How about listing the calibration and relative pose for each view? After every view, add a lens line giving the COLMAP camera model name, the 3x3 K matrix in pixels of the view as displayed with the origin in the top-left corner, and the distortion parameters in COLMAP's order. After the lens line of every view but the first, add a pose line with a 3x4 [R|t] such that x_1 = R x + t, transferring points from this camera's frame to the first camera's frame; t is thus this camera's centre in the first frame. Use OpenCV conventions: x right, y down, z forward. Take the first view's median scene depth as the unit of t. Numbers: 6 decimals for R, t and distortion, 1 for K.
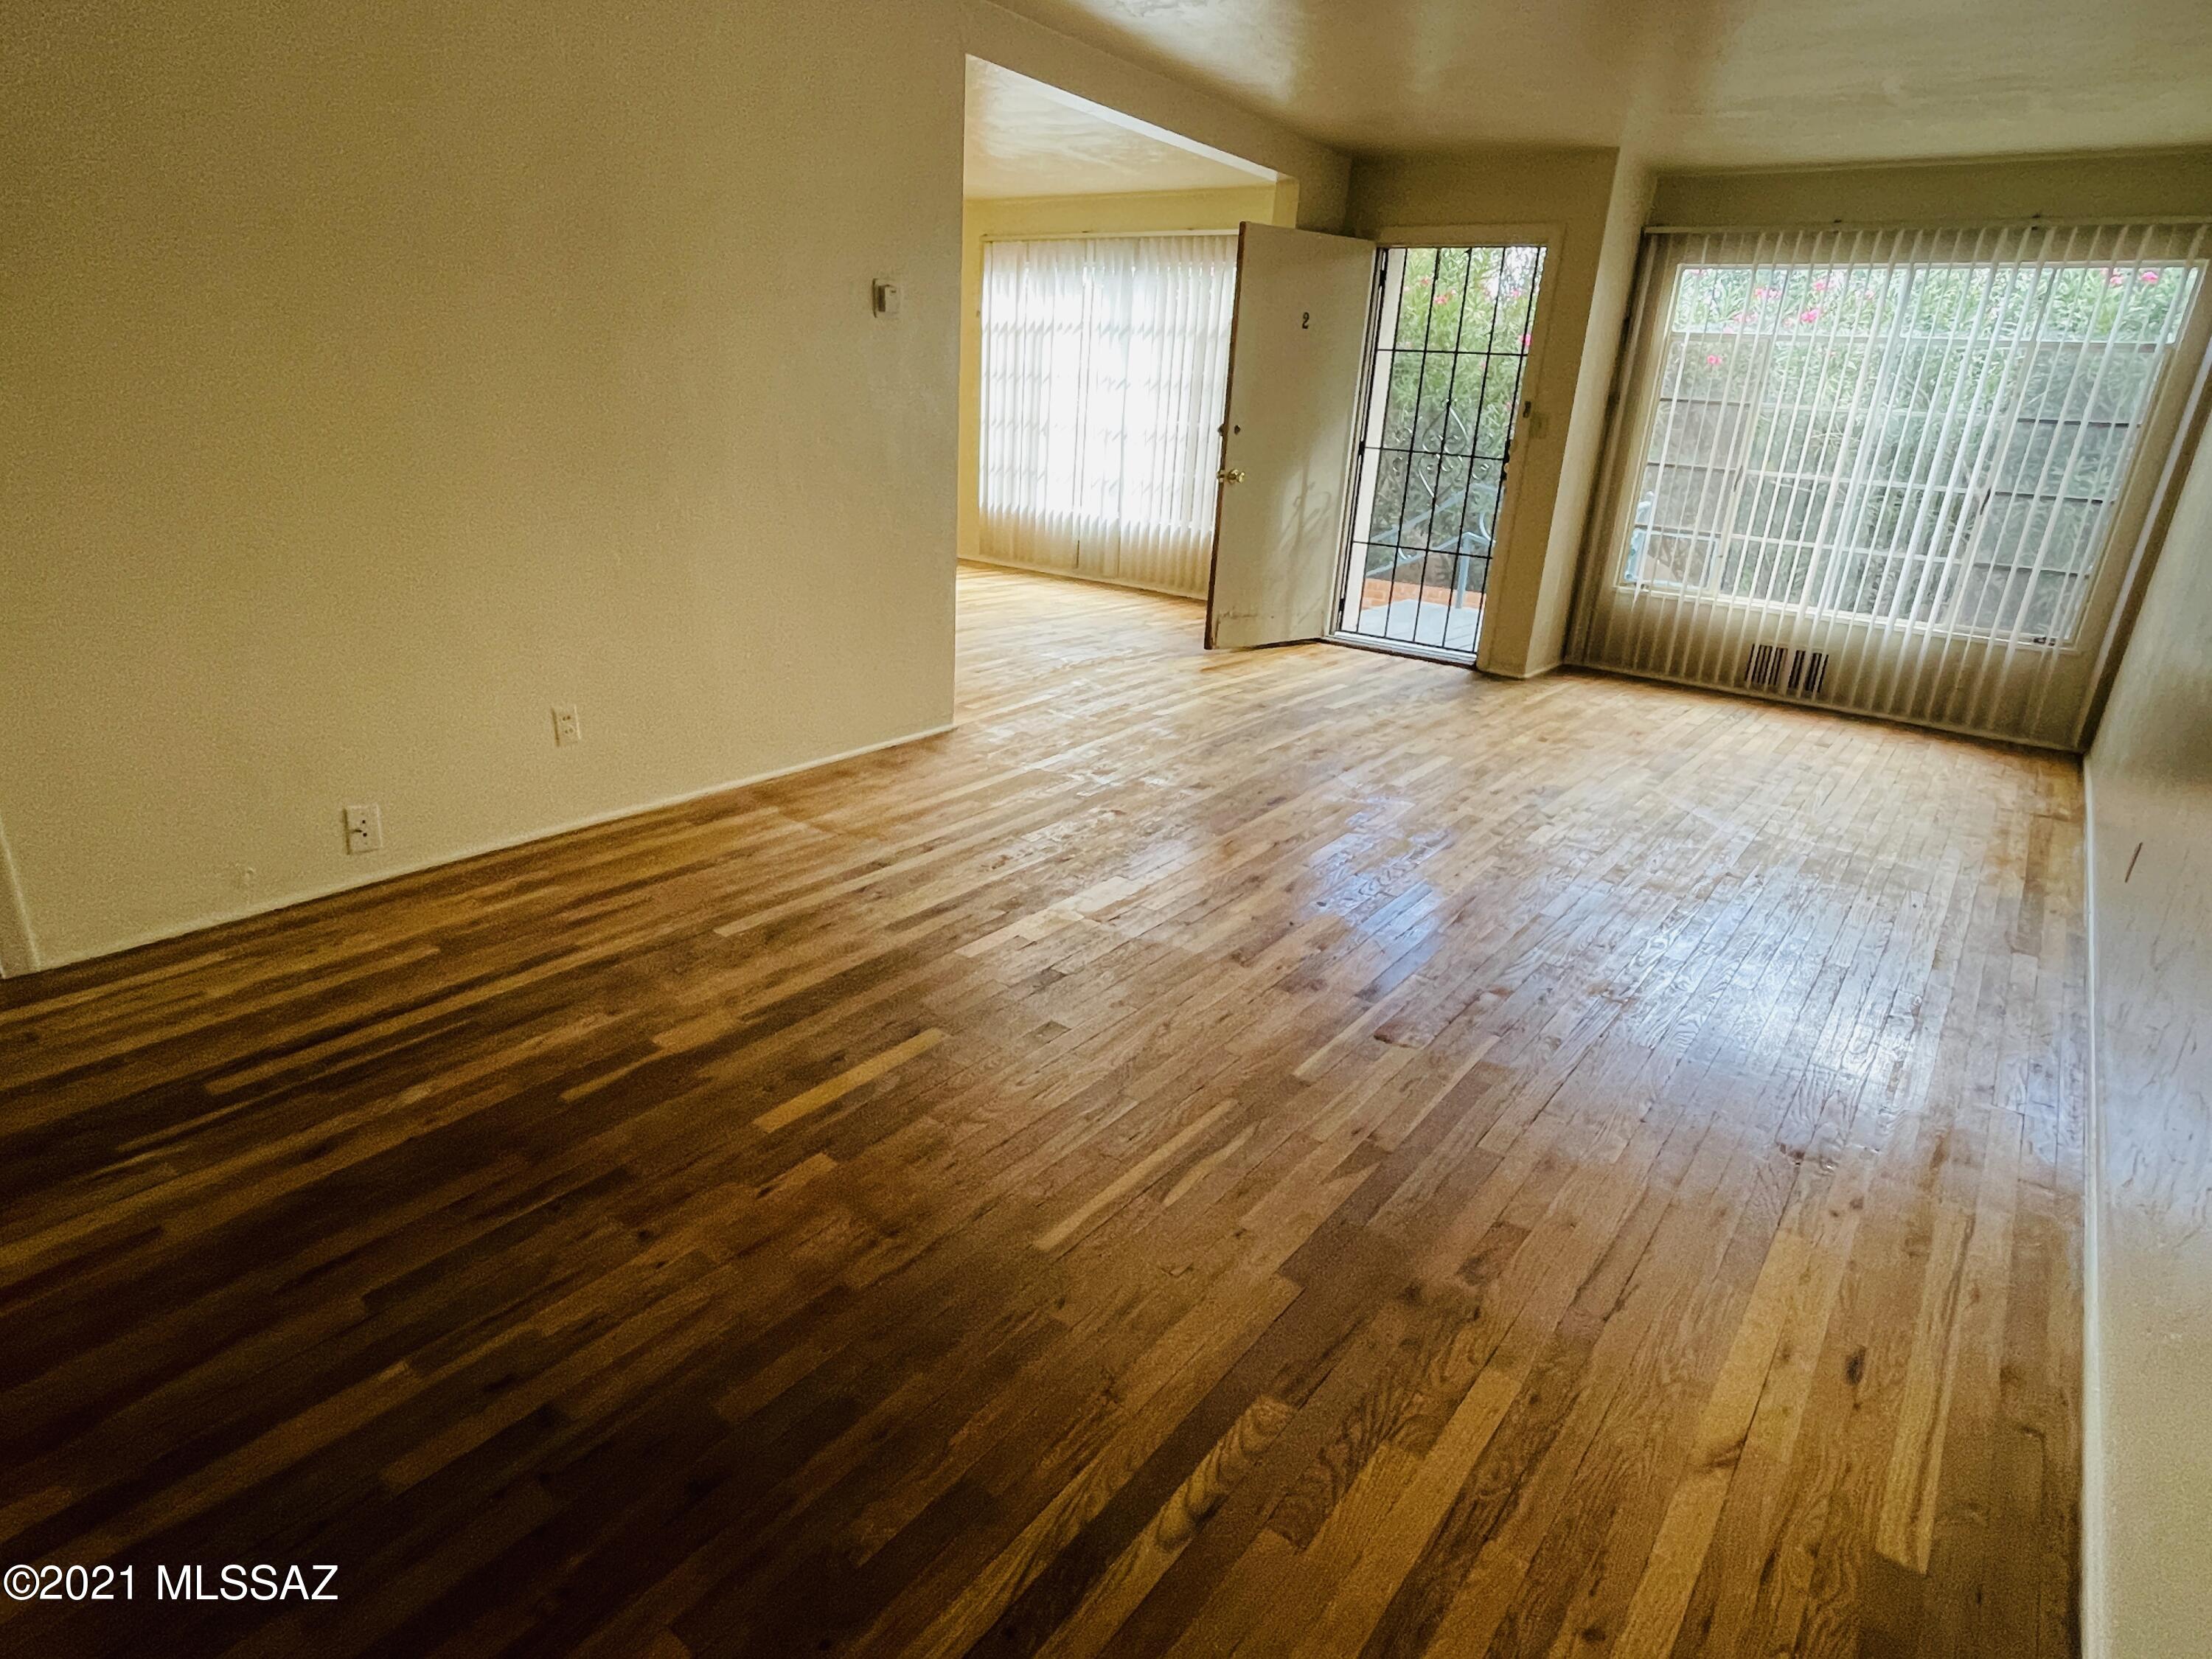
lens RADIAL K [[1232.3, 0, 1086.9], [0, 1232.3, 836.4], [0, 0, 1]] dist [0.001987, -0.001772]
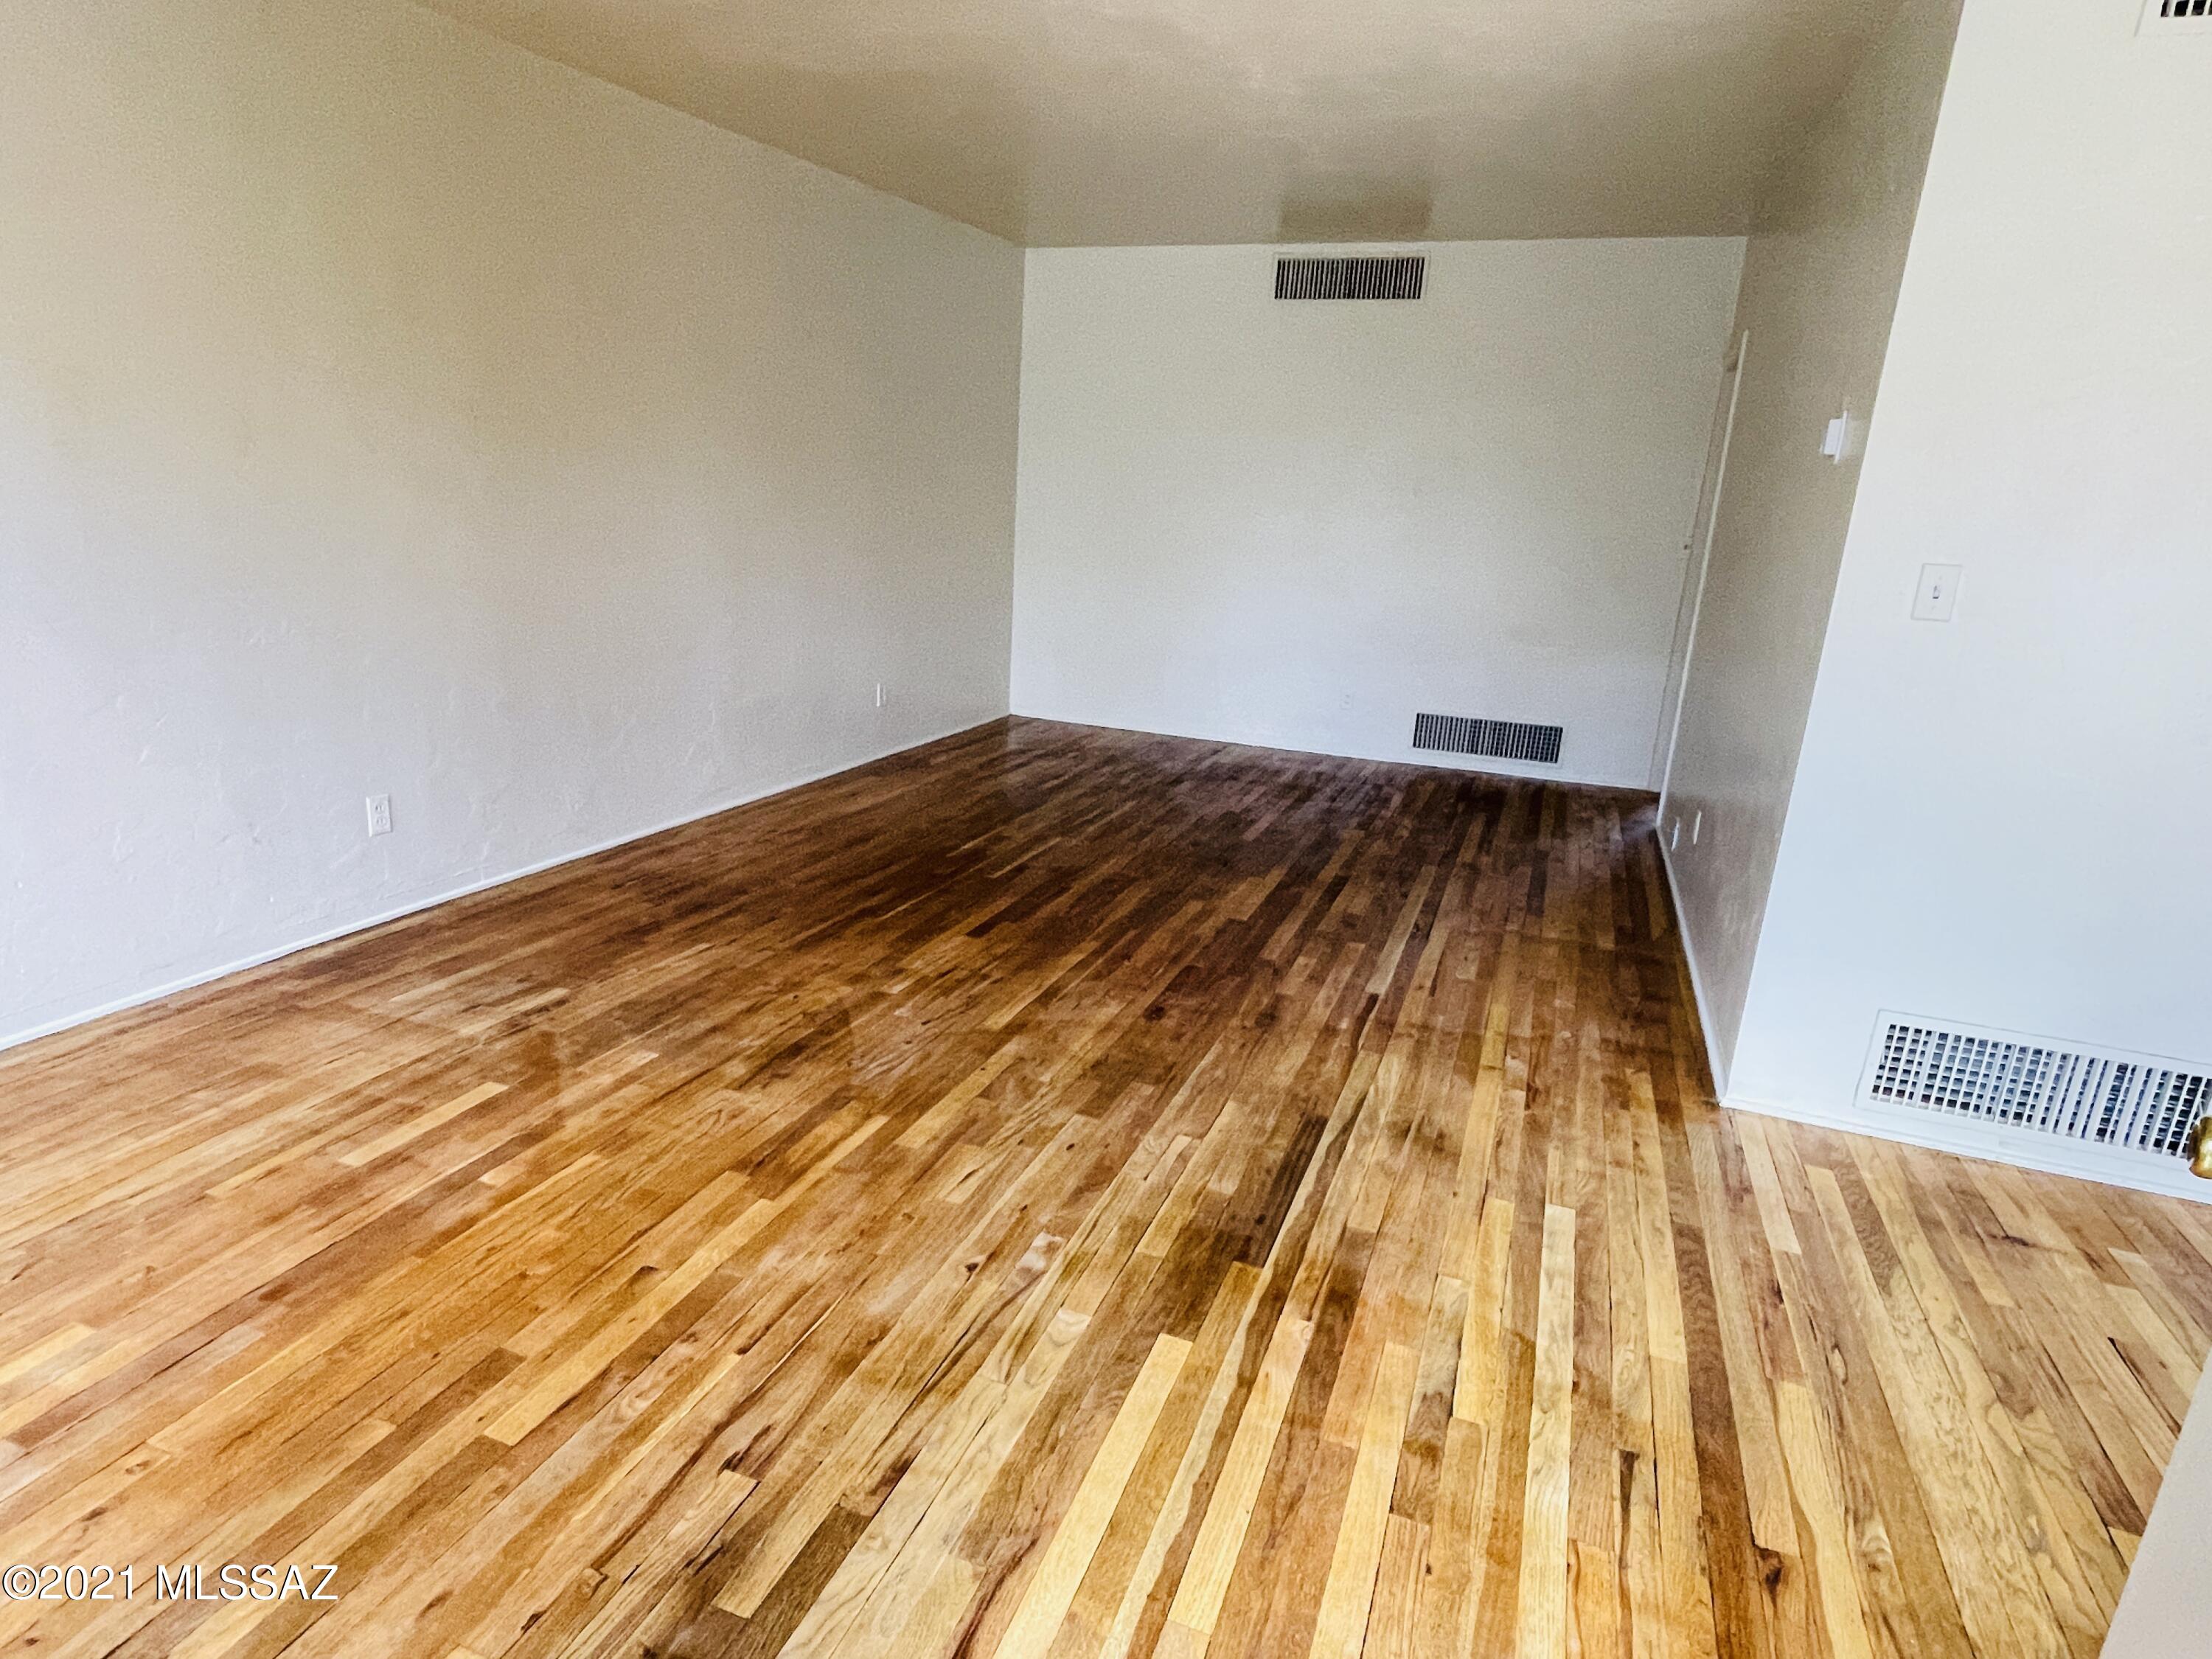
lens RADIAL K [[1222.9, 0, 1067.9], [0, 1222.9, 858.5], [0, 0, 1]] dist [-0.005344, -0.001511]
pose [[-0.957452, -0.023618, -0.287623, 0.575361], [-0.192862, 0.793774, 0.576826, -0.716091], [0.214684, 0.607755, -0.764556, 2.018707]]
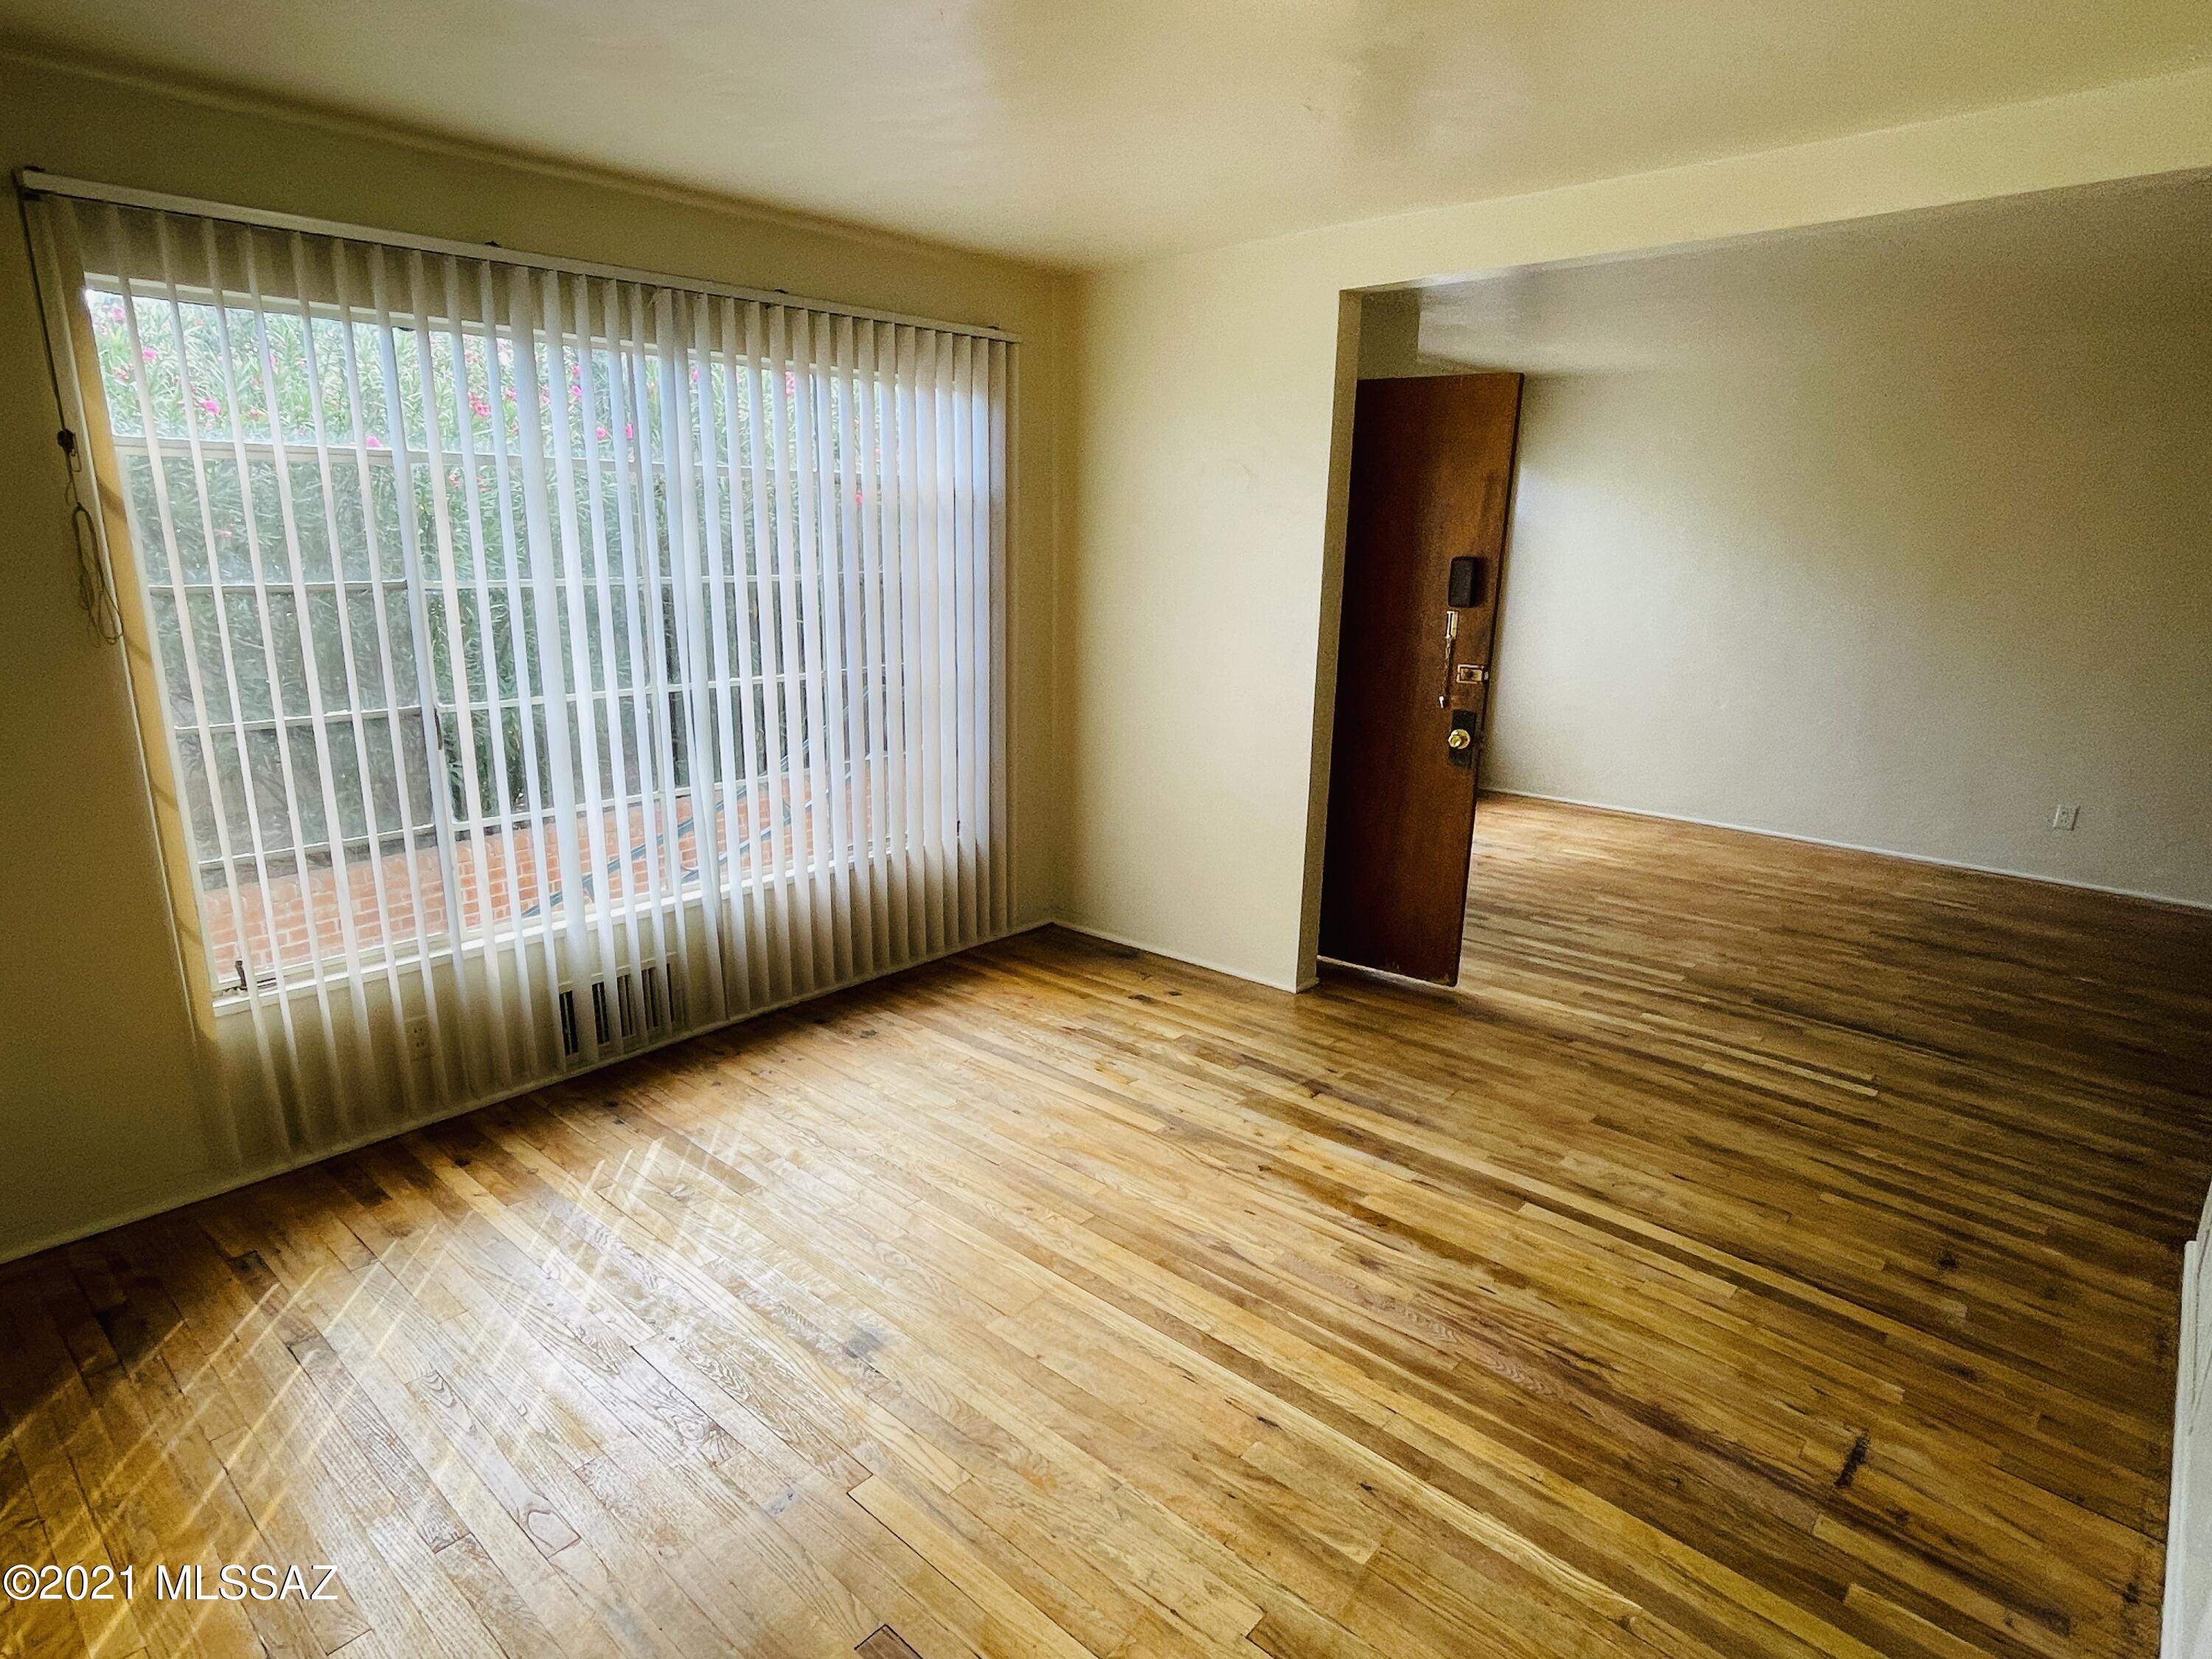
lens RADIAL K [[1232.7, 0, 1090.0], [0, 1232.7, 831.8], [0, 0, 1]] dist [-0.007279, 0.000704]
pose [[0.079265, -0.302428, 0.949871, -0.984393], [0.339164, 0.904203, 0.259585, -0.916574], [-0.937382, 0.301586, 0.174244, 2.041145]]
